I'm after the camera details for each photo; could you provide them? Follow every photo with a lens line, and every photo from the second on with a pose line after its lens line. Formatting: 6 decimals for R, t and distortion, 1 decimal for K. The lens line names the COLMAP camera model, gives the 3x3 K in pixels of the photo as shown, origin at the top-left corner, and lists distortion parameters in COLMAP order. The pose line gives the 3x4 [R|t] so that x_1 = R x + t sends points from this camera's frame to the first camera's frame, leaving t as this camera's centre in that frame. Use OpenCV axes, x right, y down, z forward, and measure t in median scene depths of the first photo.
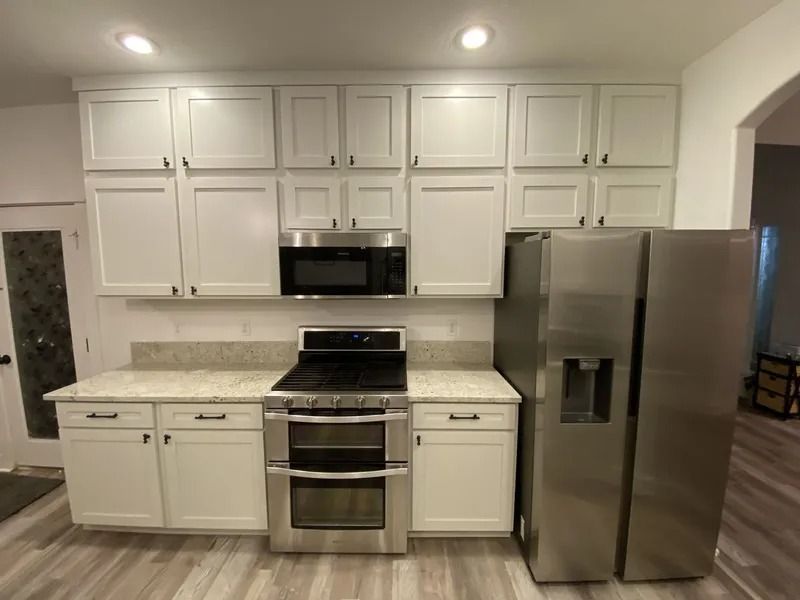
lens RADIAL K [[320.4, 0, 398.5], [0, 320.4, 294.6], [0, 0, 1]] dist [0.028297, -0.022143]
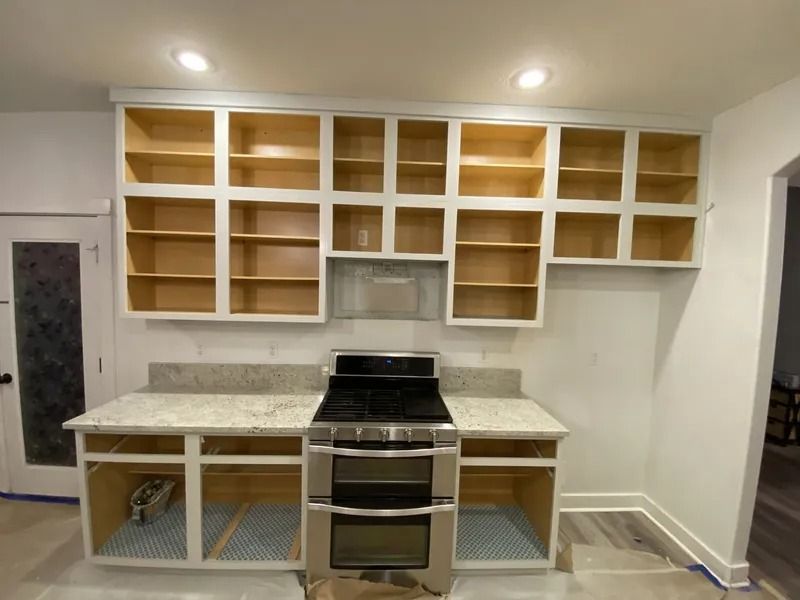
lens RADIAL K [[320.4, 0, 398.5], [0, 320.4, 294.6], [0, 0, 1]] dist [0.028297, -0.022143]
pose [[0.998408, 0.029313, 0.048184, -0.157940], [-0.027518, 0.998917, -0.037507, -0.039125], [-0.049231, 0.036121, 0.998134, 0.012113]]
